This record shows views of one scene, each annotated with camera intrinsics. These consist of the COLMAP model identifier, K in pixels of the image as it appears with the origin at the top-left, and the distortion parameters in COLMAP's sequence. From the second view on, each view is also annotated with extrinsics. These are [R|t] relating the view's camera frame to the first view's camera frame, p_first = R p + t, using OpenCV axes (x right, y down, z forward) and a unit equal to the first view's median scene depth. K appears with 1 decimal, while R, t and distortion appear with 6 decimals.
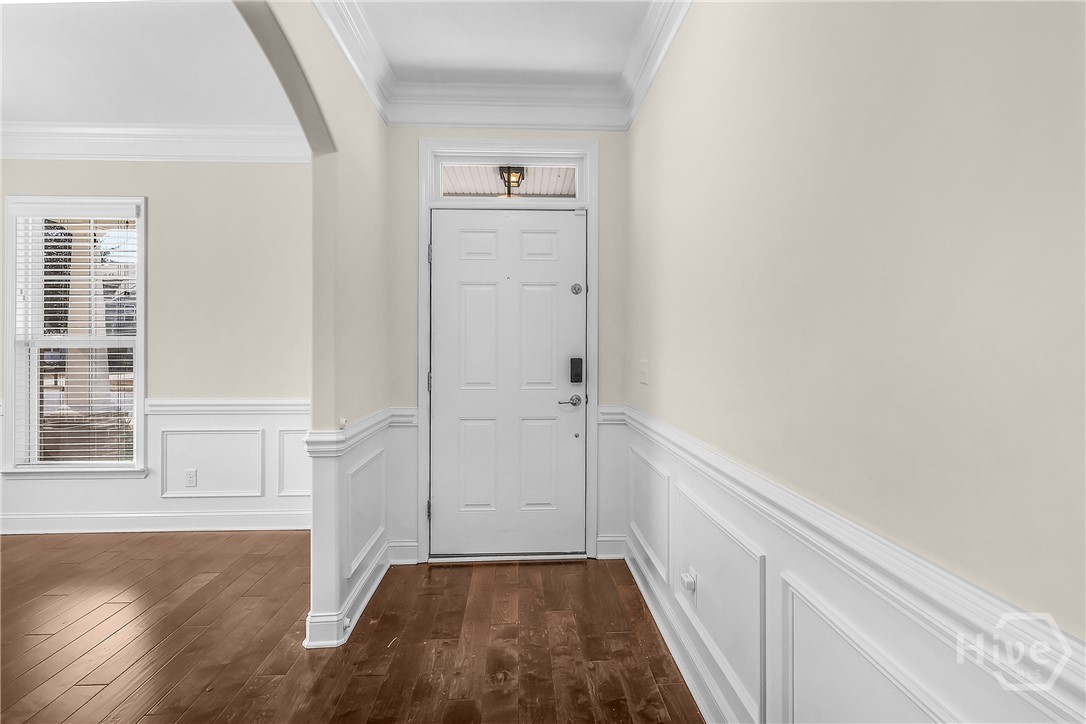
lens RADIAL K [[512.1, 0, 539.8], [0, 512.1, 362.7], [0, 0, 1]] dist [-0.001237, 0.000615]
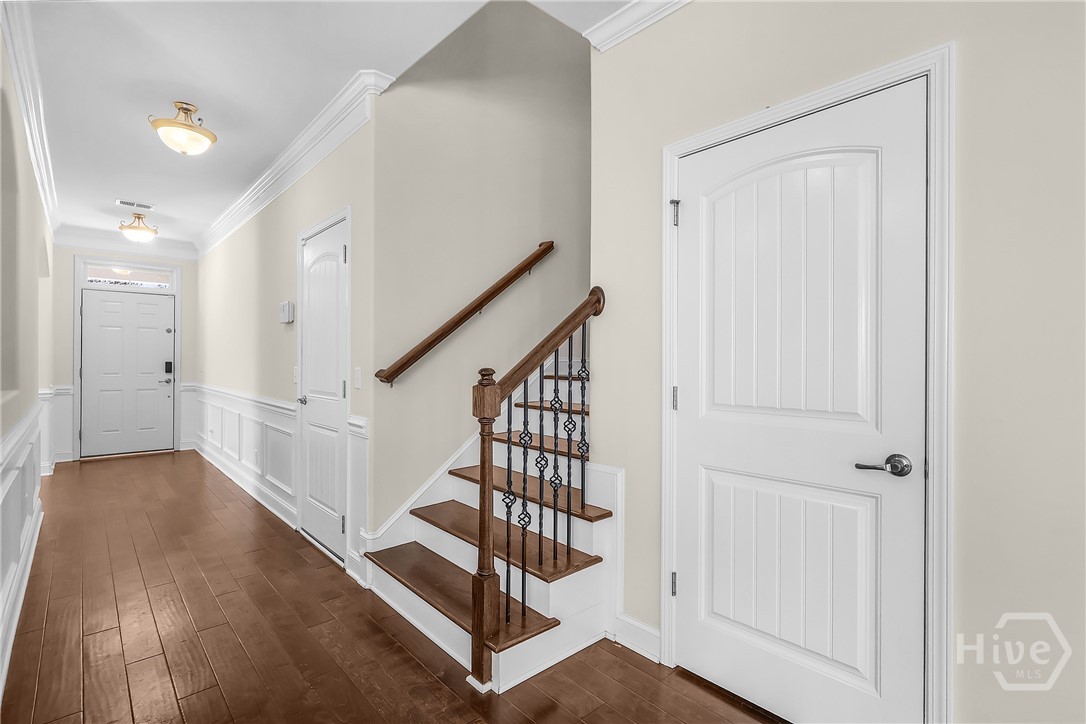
lens RADIAL K [[512.1, 0, 539.8], [0, 512.1, 362.7], [0, 0, 1]] dist [-0.001237, 0.000615]
pose [[0.765920, 0.005001, 0.642917, -0.124595], [0.008595, 0.999801, -0.018017, 0.049140], [-0.642879, 0.019325, 0.765724, -1.752109]]
